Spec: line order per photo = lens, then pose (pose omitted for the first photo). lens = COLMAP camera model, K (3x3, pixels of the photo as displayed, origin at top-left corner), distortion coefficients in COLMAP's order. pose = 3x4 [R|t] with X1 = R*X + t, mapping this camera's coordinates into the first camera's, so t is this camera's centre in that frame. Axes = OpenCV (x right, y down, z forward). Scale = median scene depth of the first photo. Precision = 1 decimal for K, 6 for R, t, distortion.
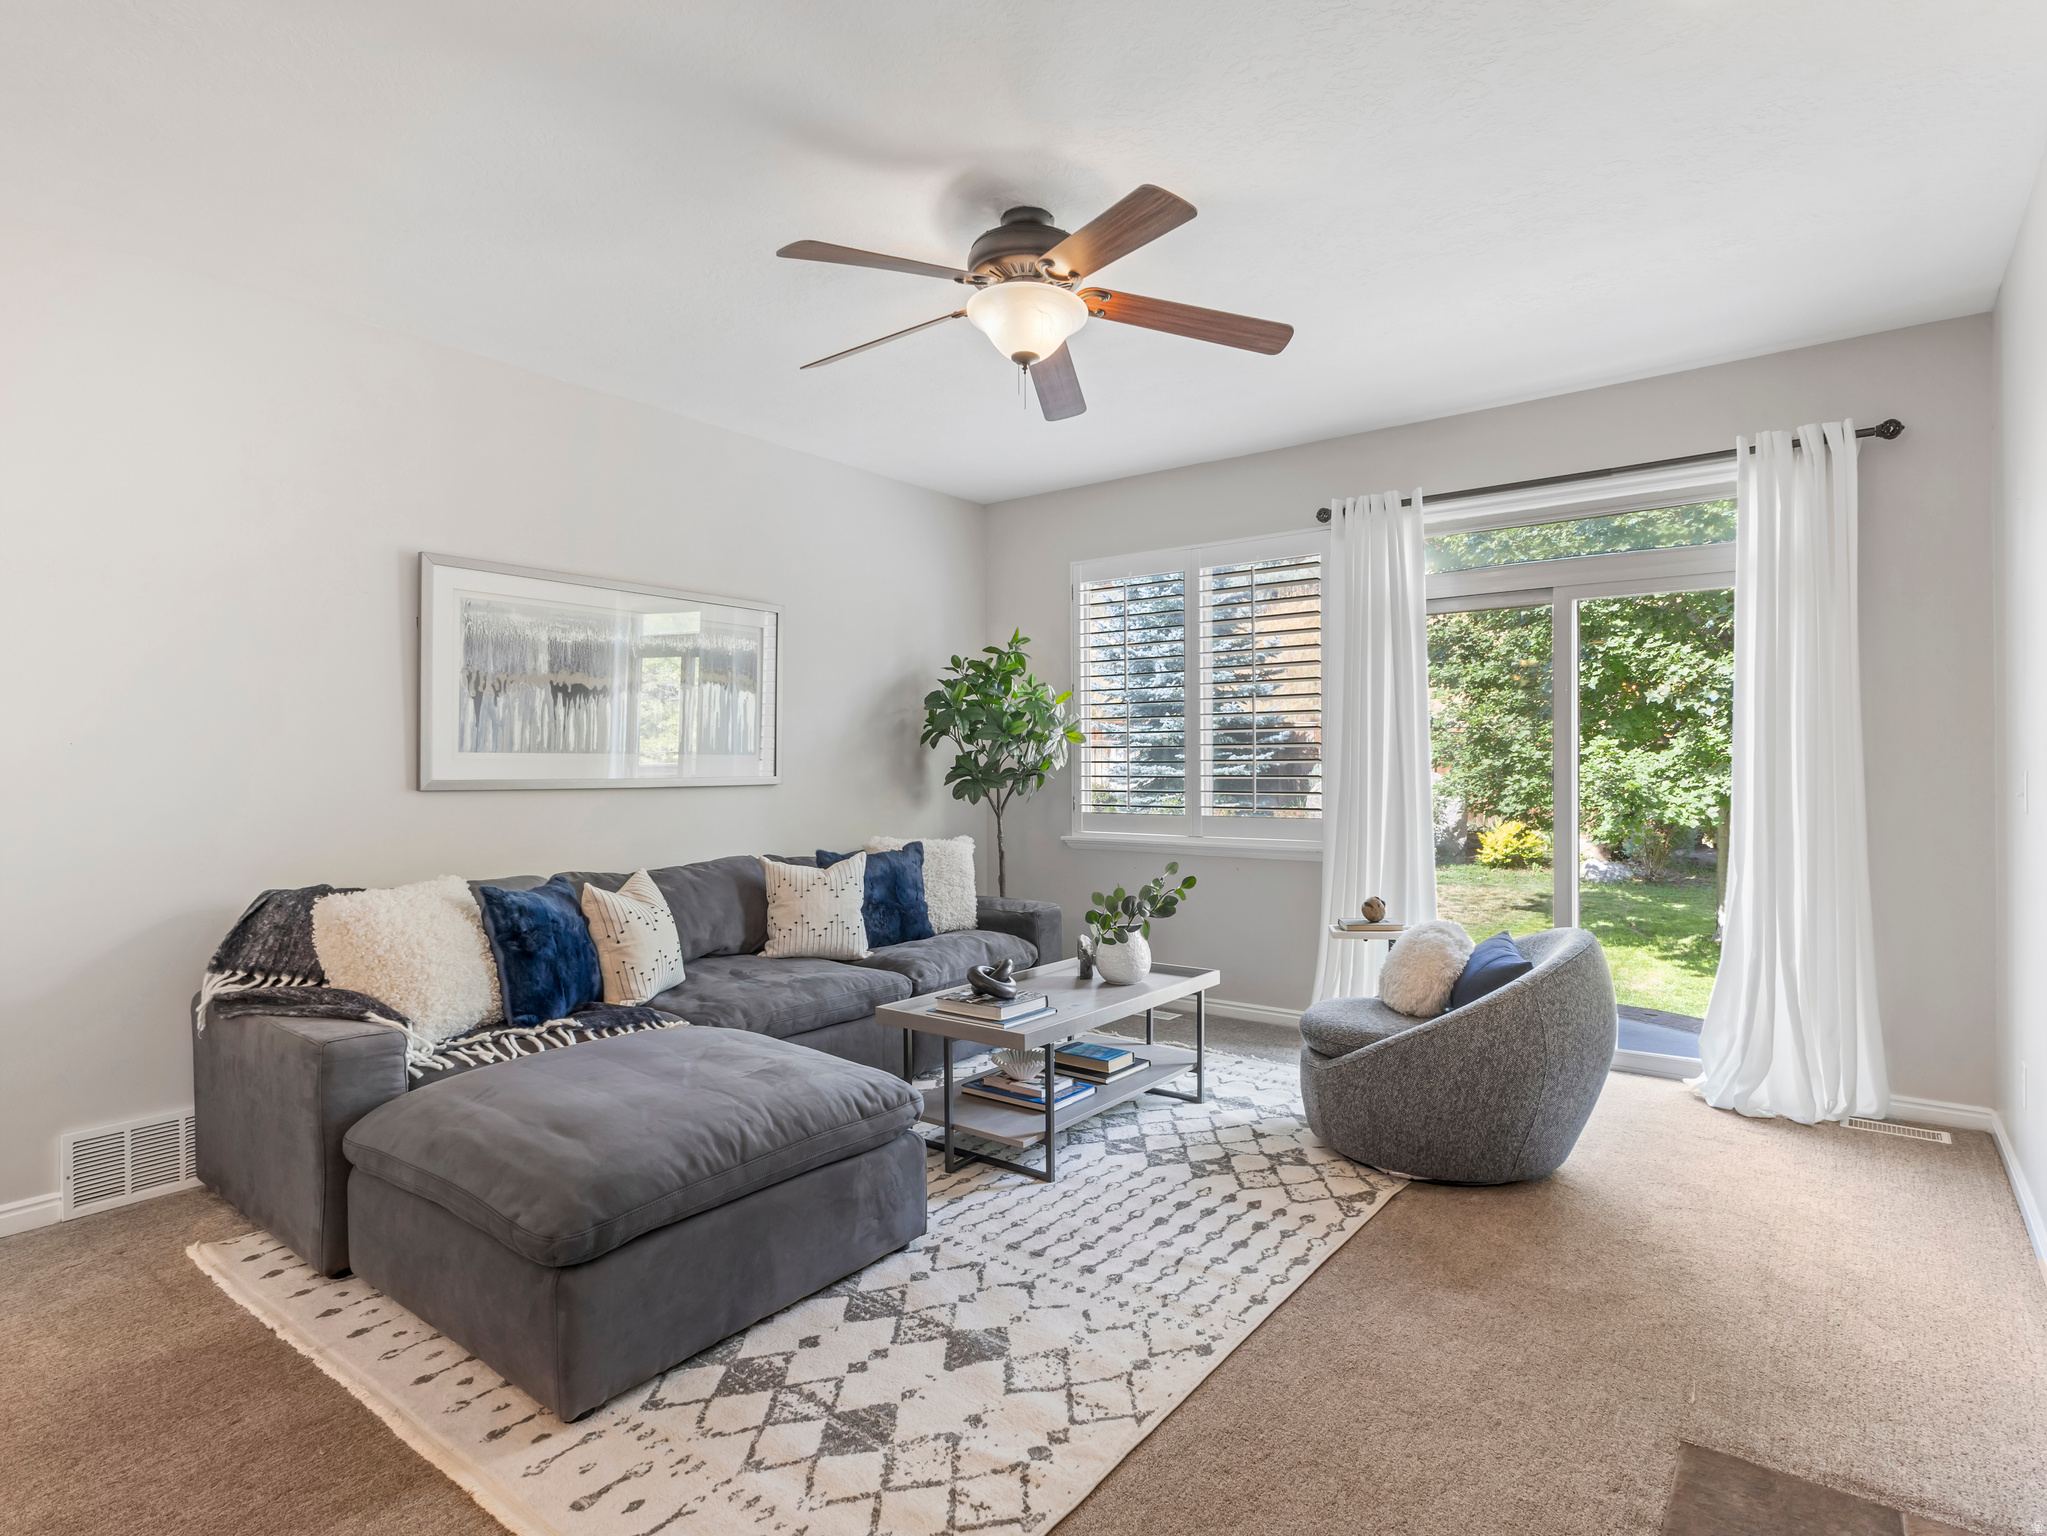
lens RADIAL K [[1073.8, 0, 1032.5], [0, 1073.8, 771.7], [0, 0, 1]] dist [-0.001546, -0.000564]
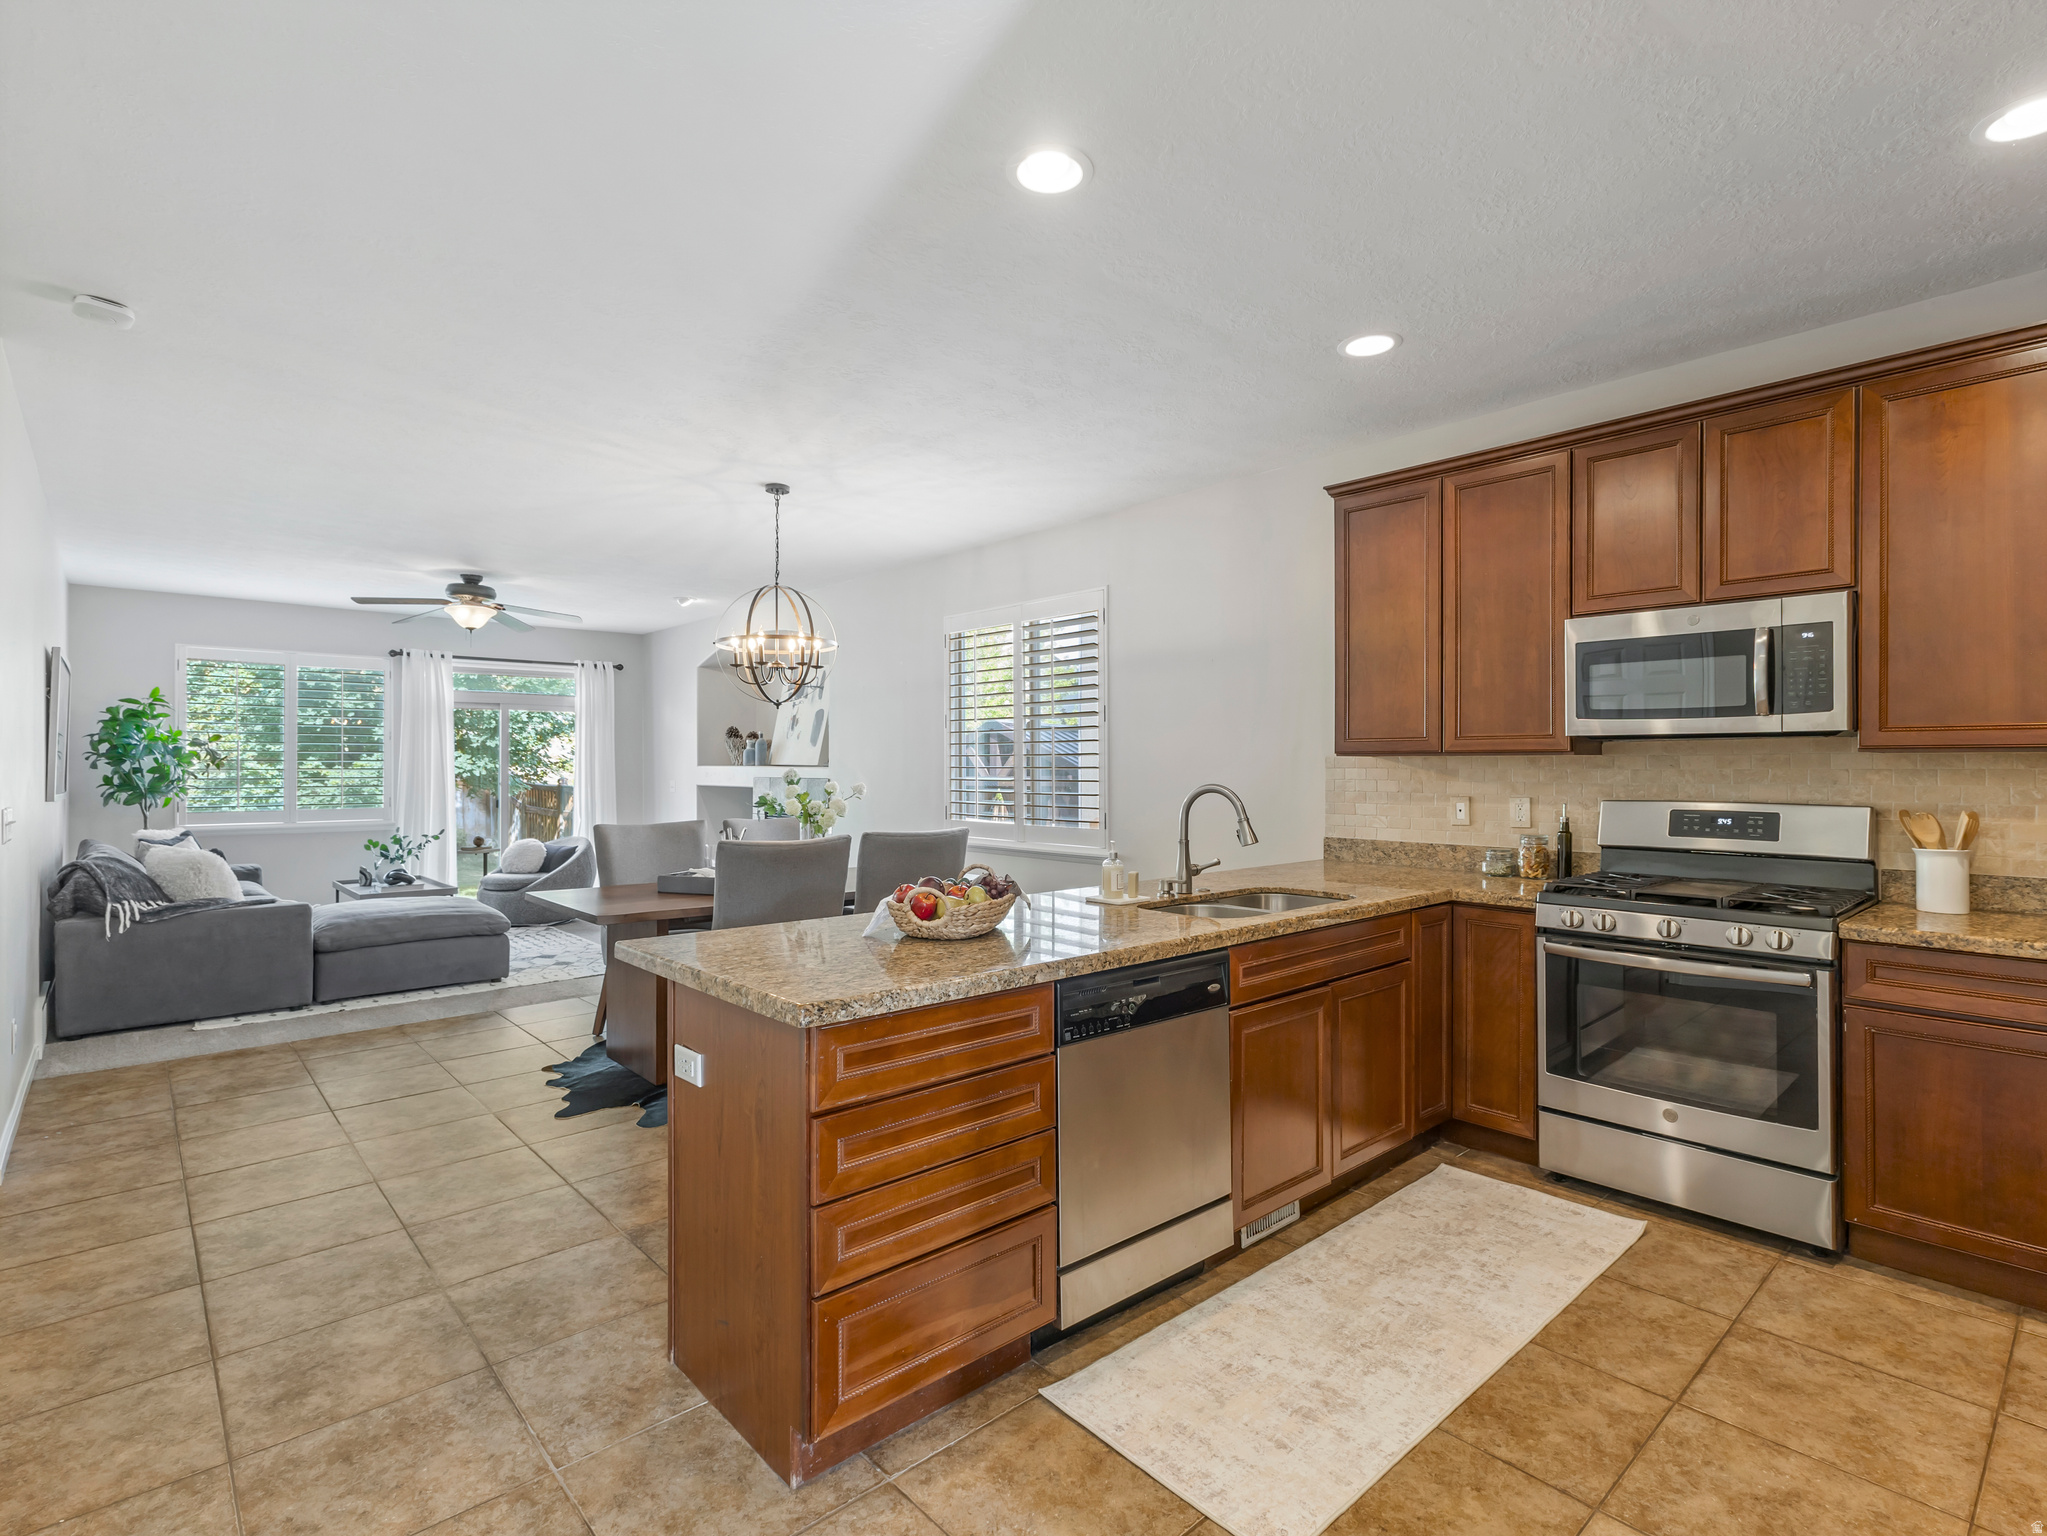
lens RADIAL K [[1003.6, 0, 1022.4], [0, 1003.6, 762.7], [0, 0, 1]] dist [0.006345, 0.000351]
pose [[0.195544, 0.007283, 0.980668, -2.638201], [0.005534, 0.999948, -0.008530, -0.029009], [-0.980679, 0.007095, 0.195494, -0.996630]]
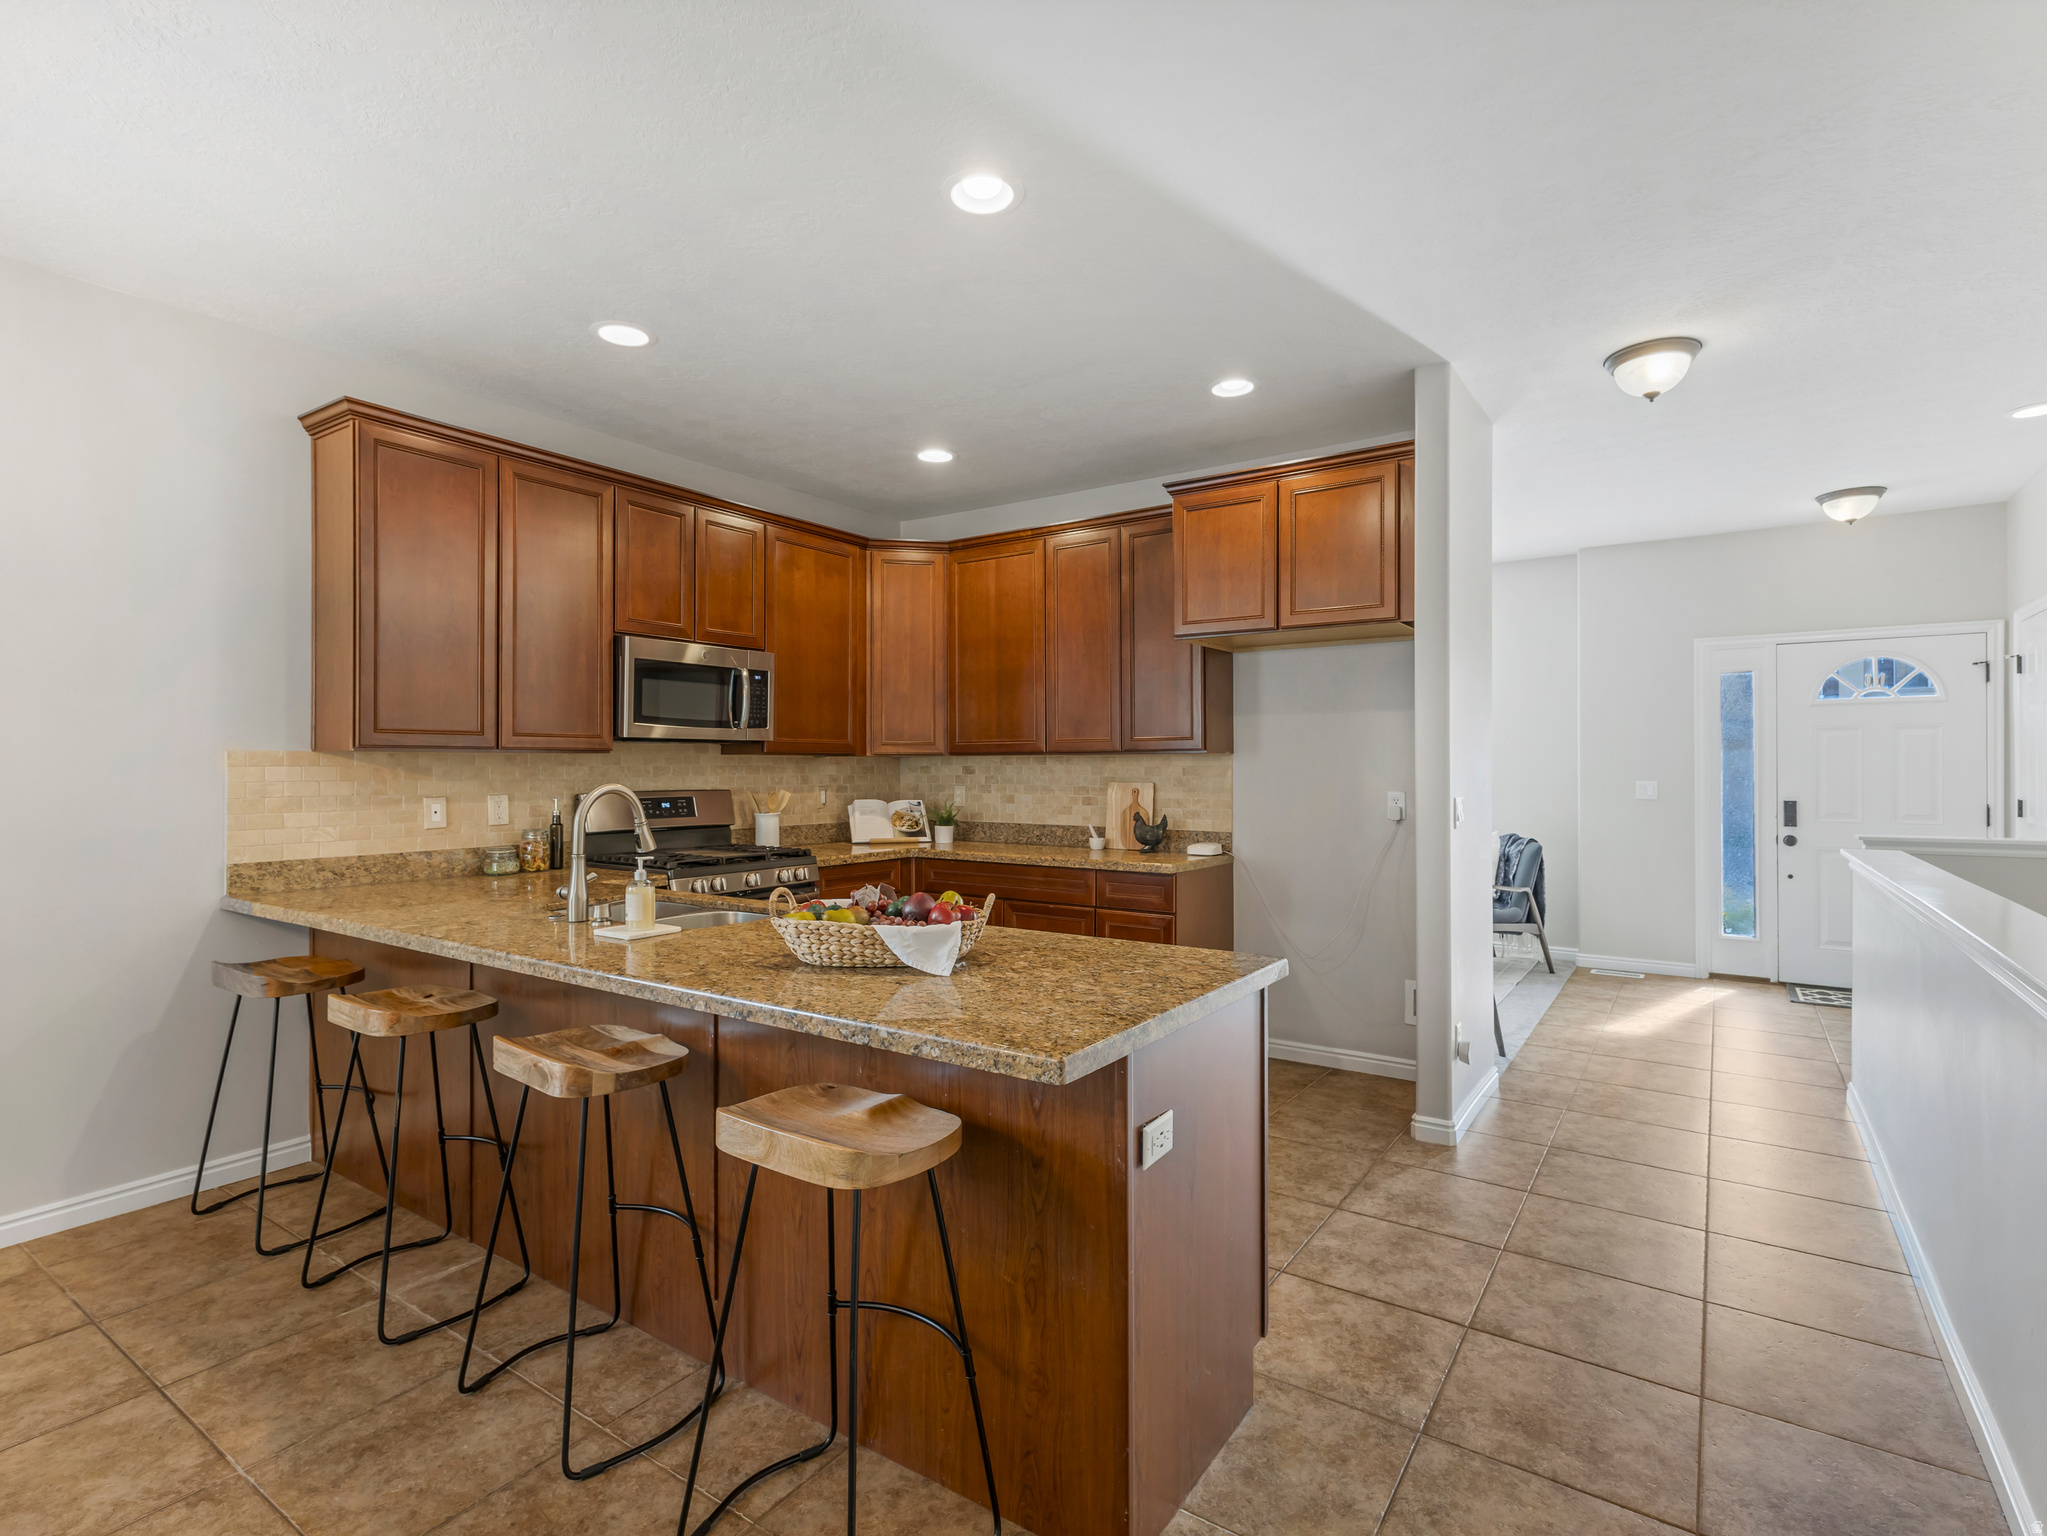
lens RADIAL K [[1003.6, 0, 1032.4], [0, 1003.6, 764.7], [0, 0, 1]] dist [0.006345, 0.000351]
pose [[-0.999084, 0.005300, -0.042473, -1.693749], [0.004989, 0.999960, 0.007428, -0.038633], [0.042510, 0.007209, -0.999070, 0.177954]]
